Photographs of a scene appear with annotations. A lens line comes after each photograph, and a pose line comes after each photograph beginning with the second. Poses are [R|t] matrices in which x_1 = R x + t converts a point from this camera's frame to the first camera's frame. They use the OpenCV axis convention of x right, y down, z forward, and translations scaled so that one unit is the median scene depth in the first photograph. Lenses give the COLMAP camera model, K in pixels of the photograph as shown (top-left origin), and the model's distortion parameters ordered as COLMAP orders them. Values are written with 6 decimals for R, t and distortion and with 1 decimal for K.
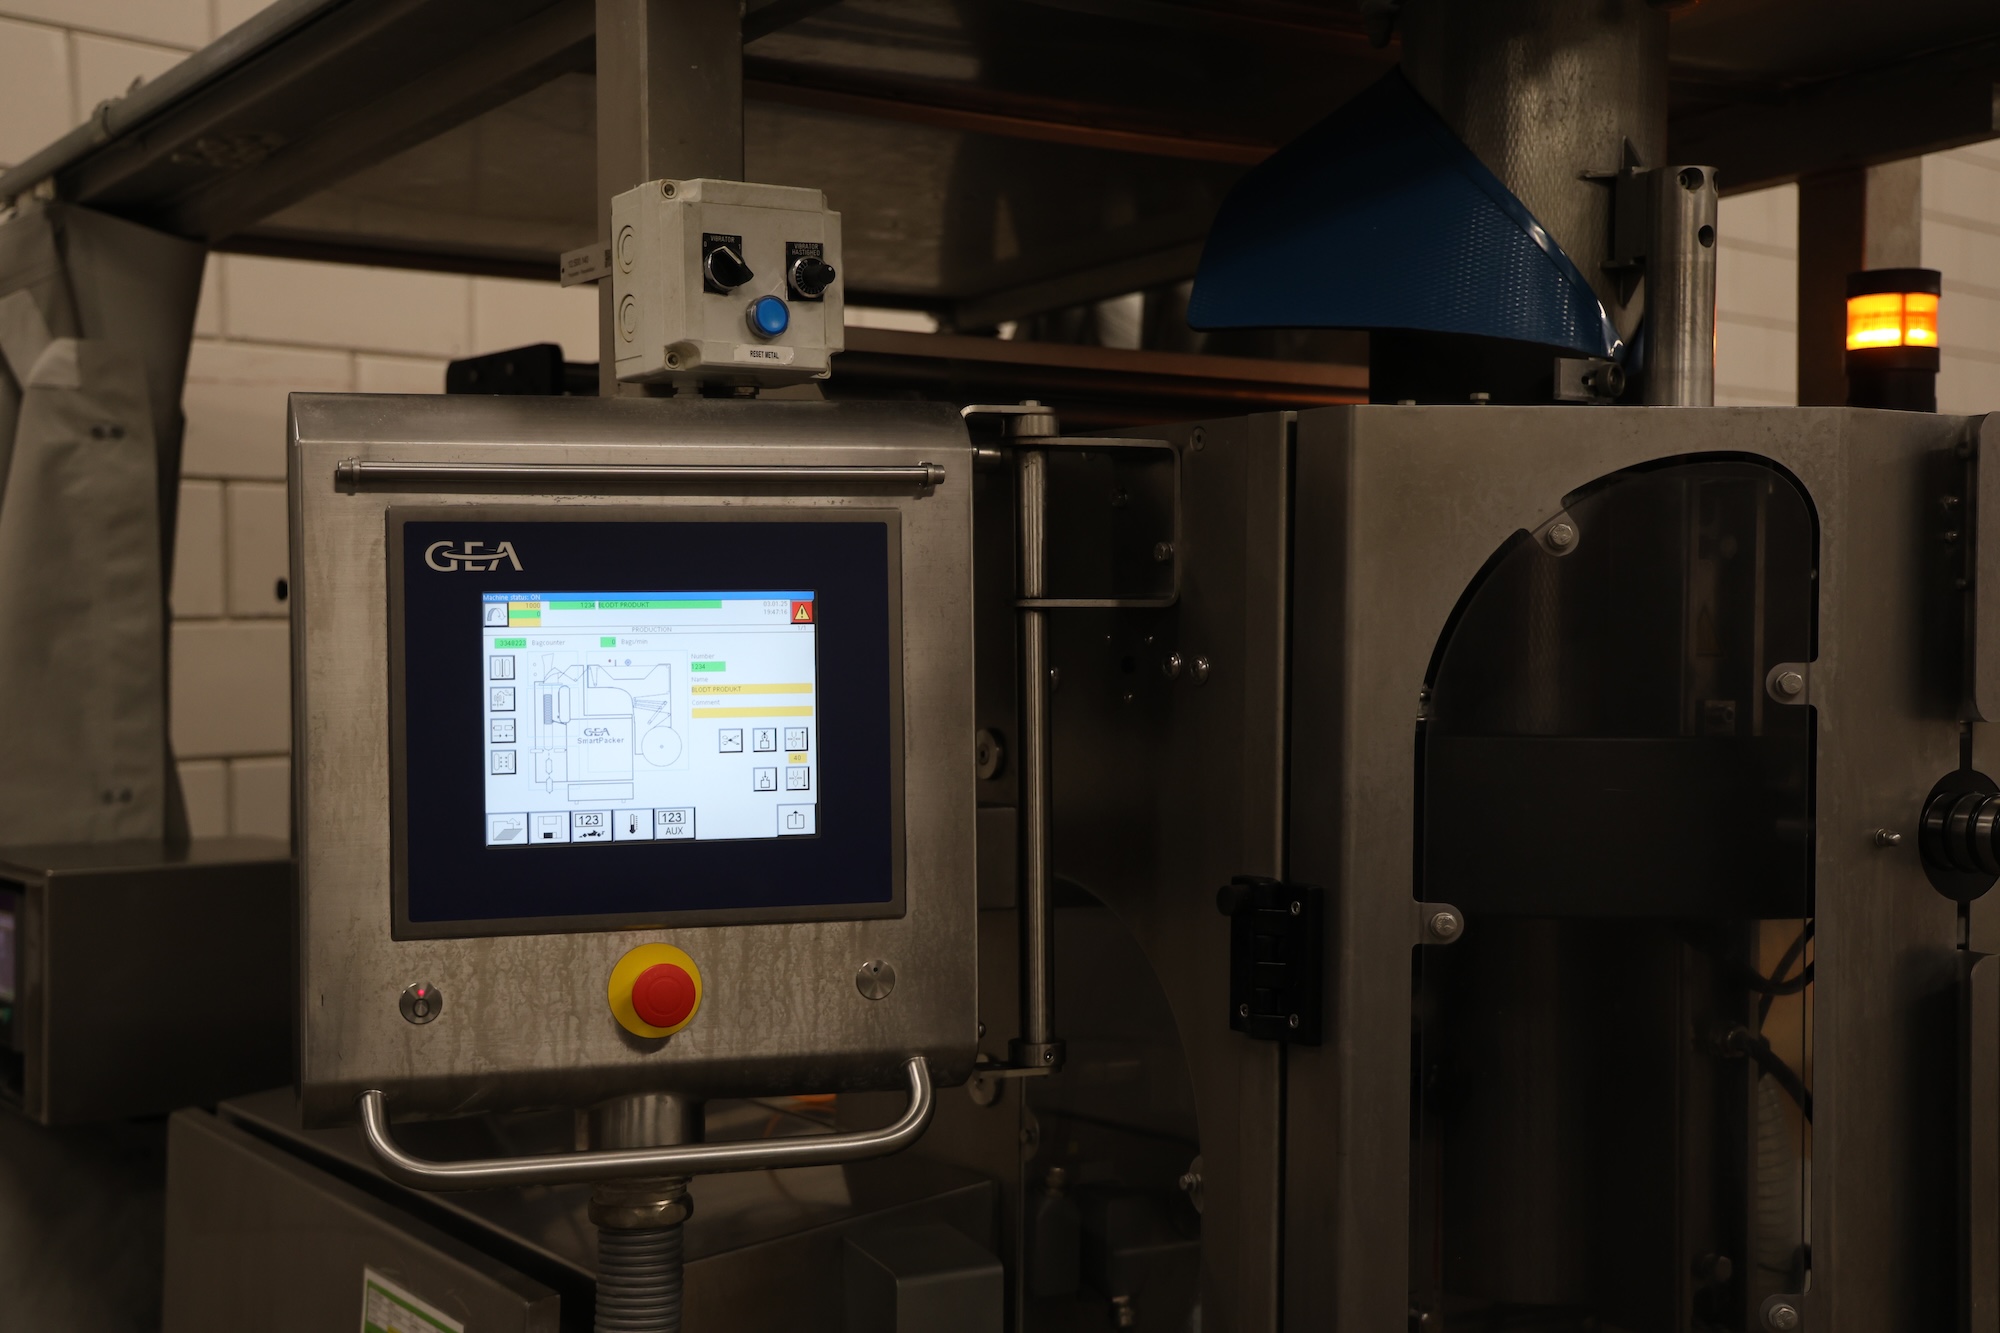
lens RADIAL K [[2810.9, 0, 976.8], [0, 2810.9, 680.2], [0, 0, 1]] dist [0.178604, 0.000000]
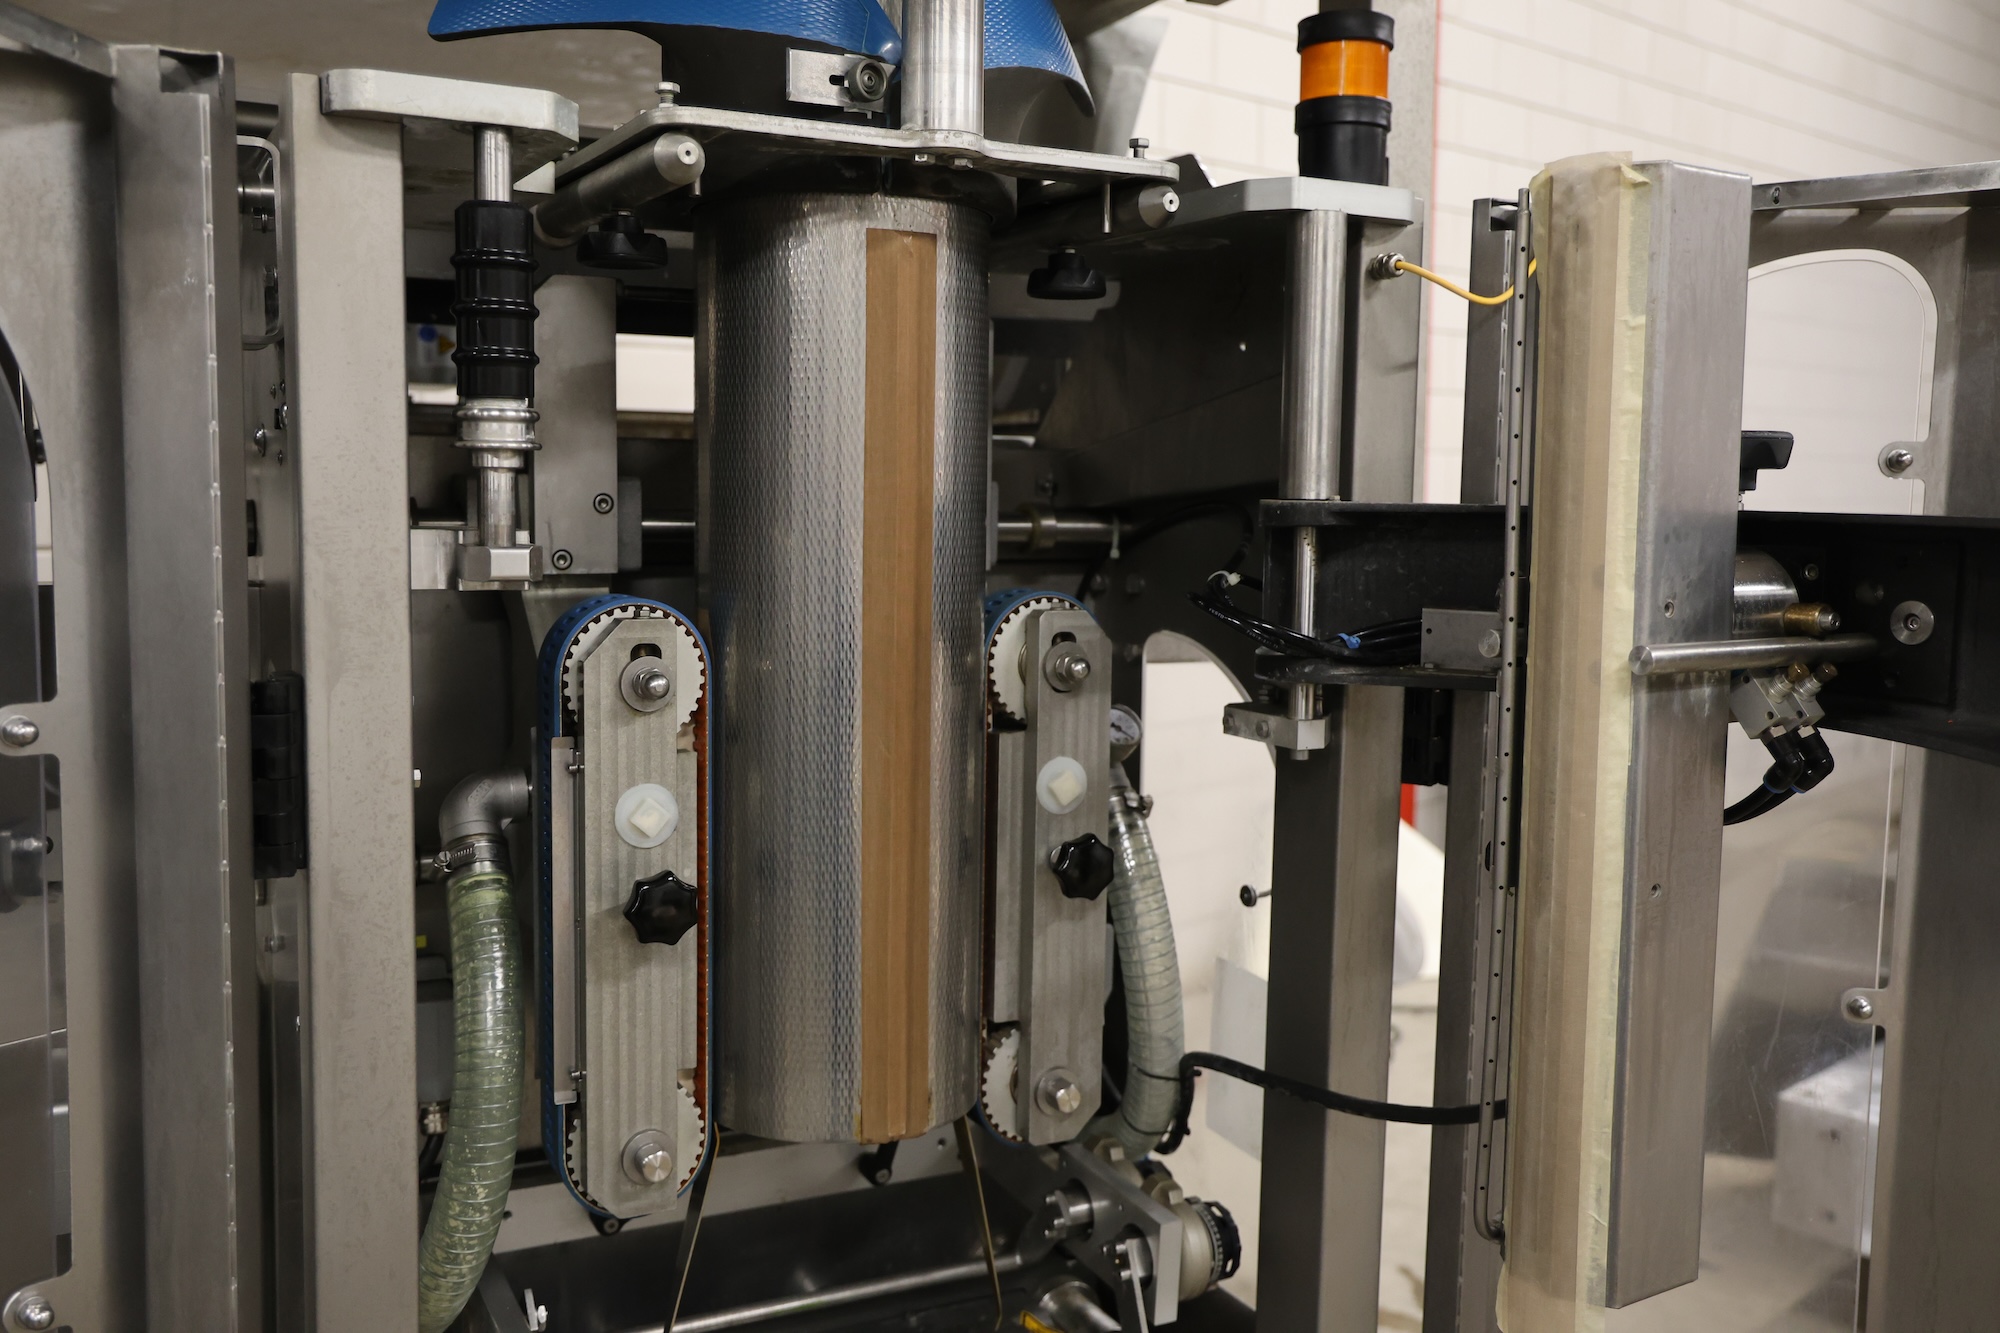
lens RADIAL K [[1791.6, 0, 987.6], [0, 1791.6, 678.4], [0, 0, 1]] dist [-0.000095, 0.046300]
pose [[0.994434, 0.020753, -0.103293, 0.354549], [-0.011064, 0.995557, 0.093505, 0.021651], [0.104774, -0.091842, 0.990246, 0.525569]]
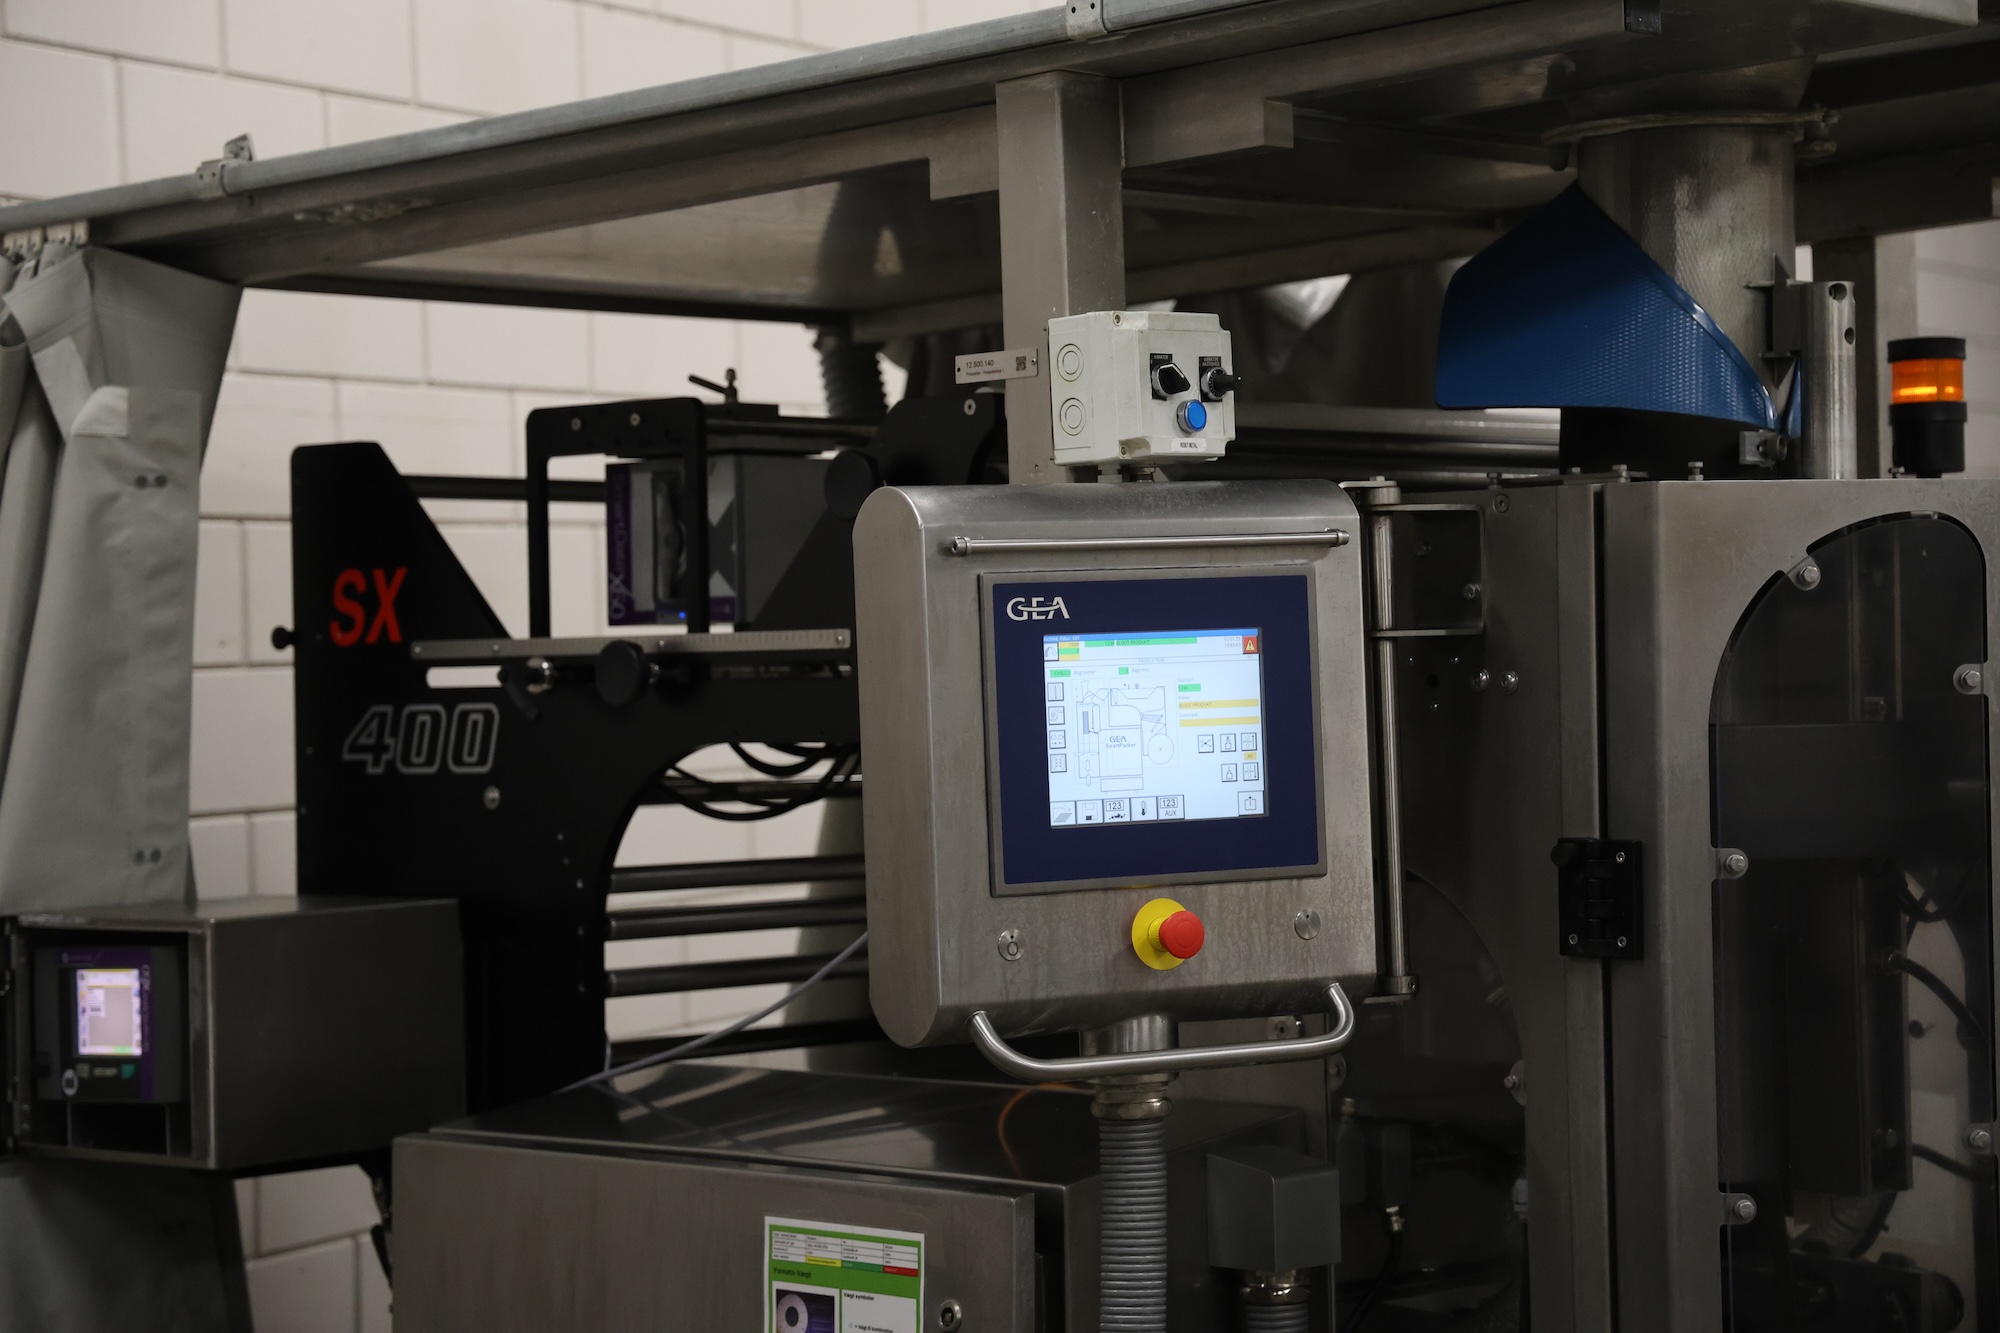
lens RADIAL K [[4725.9, 0, 985.6], [0, 4725.9, 677.3], [0, 0, 1]] dist [0.549352, 0.000000]
pose [[0.971352, -0.025051, 0.236323, -0.702944], [0.028766, 0.999511, -0.012285, 0.014566], [-0.235900, 0.018731, 0.971597, -1.112692]]
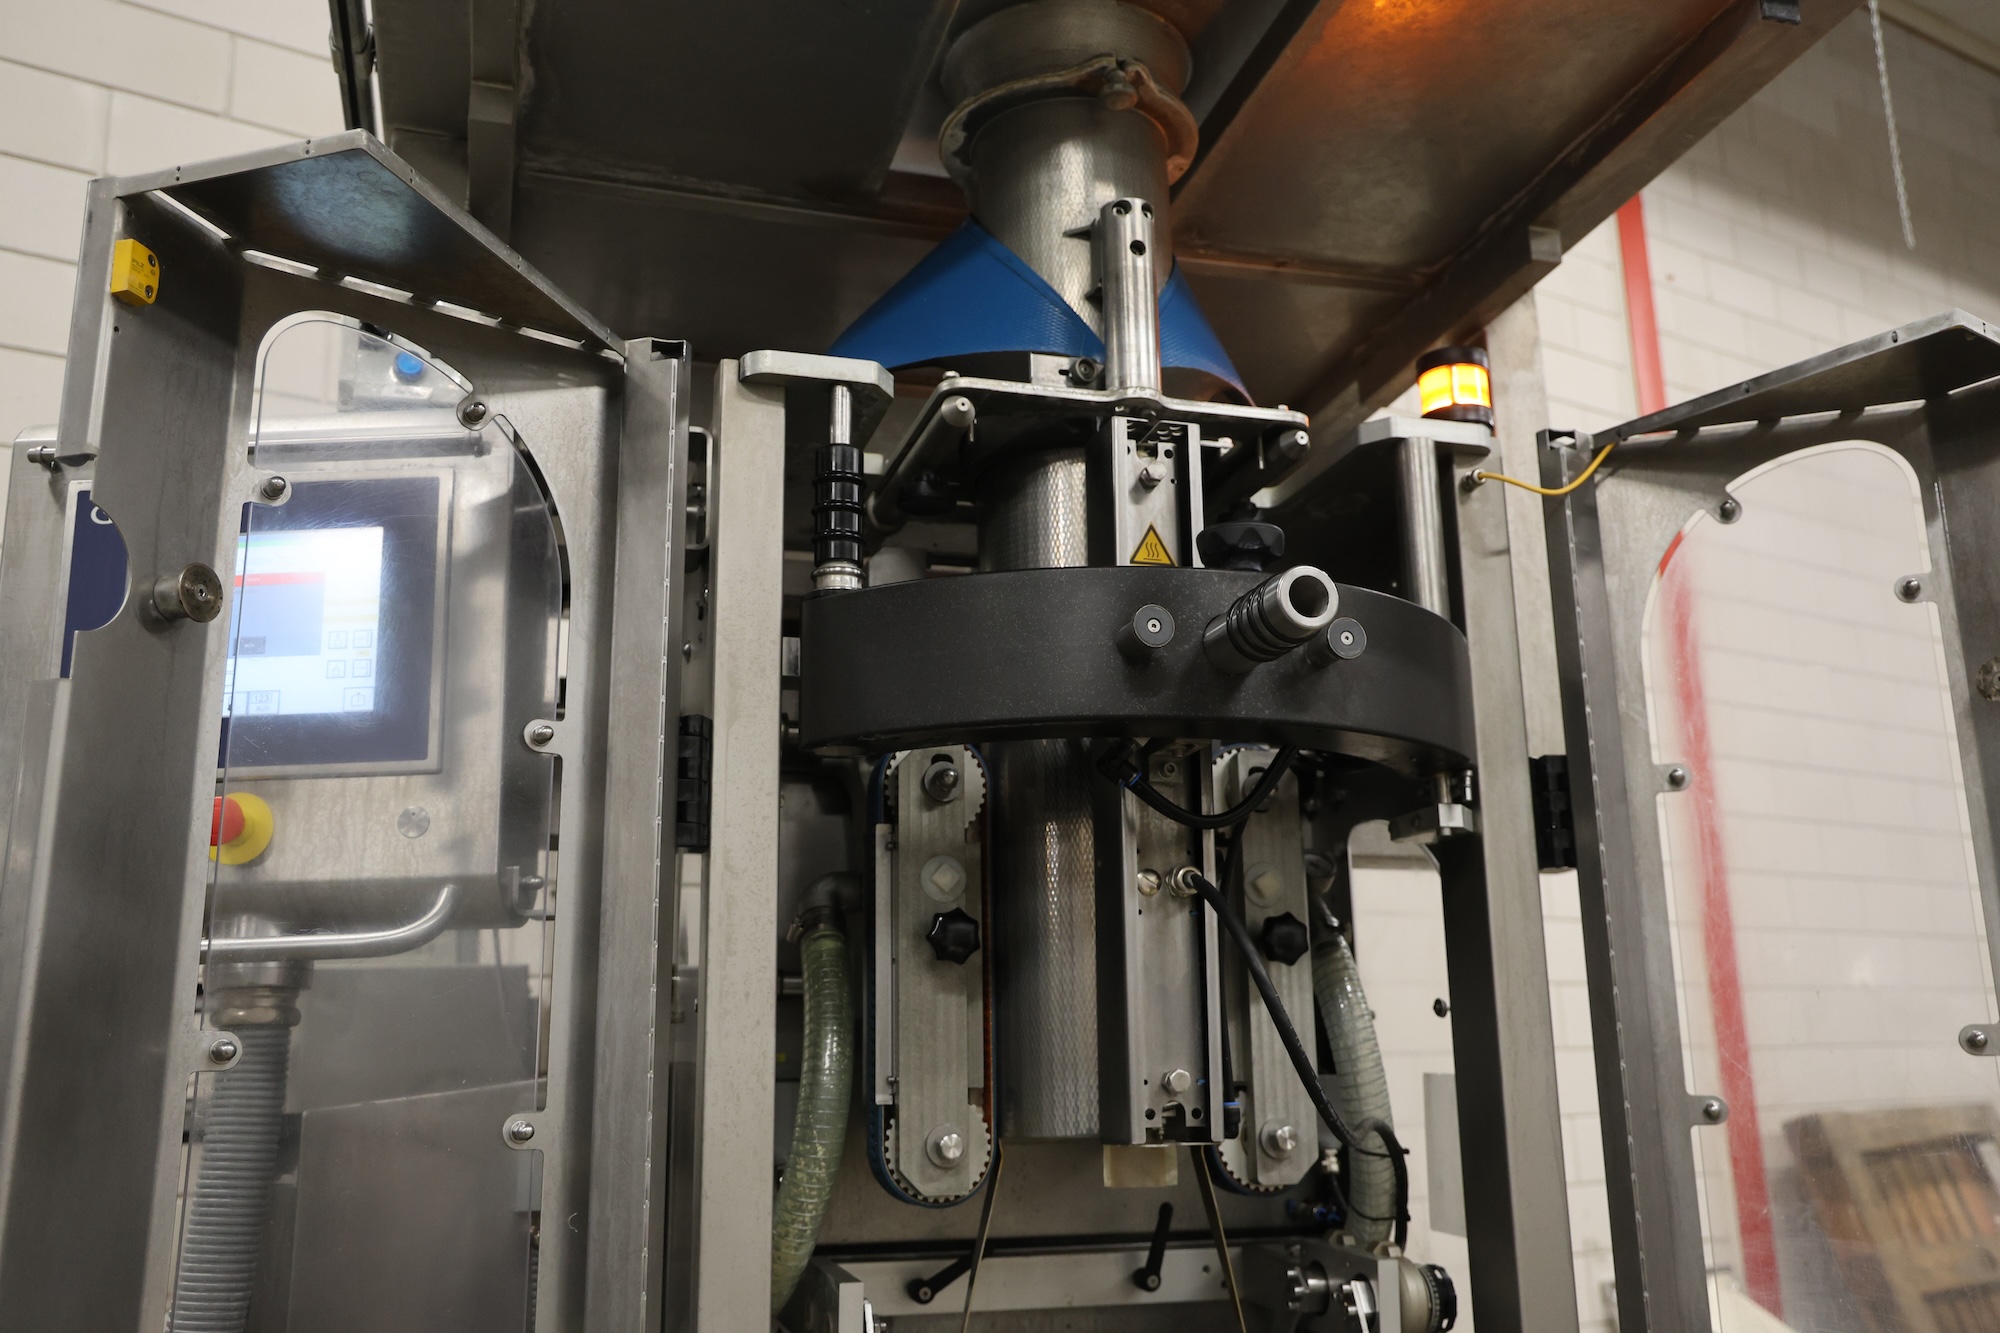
lens RADIAL K [[1756.2, 0, 991.7], [0, 1756.2, 699.5], [0, 0, 1]] dist [-0.025217, 0.062119]
pose [[0.955349, -0.089078, -0.281732, 0.436617], [0.018142, 0.969361, -0.244971, 0.250564], [0.294922, 0.228921, 0.927694, 0.343227]]
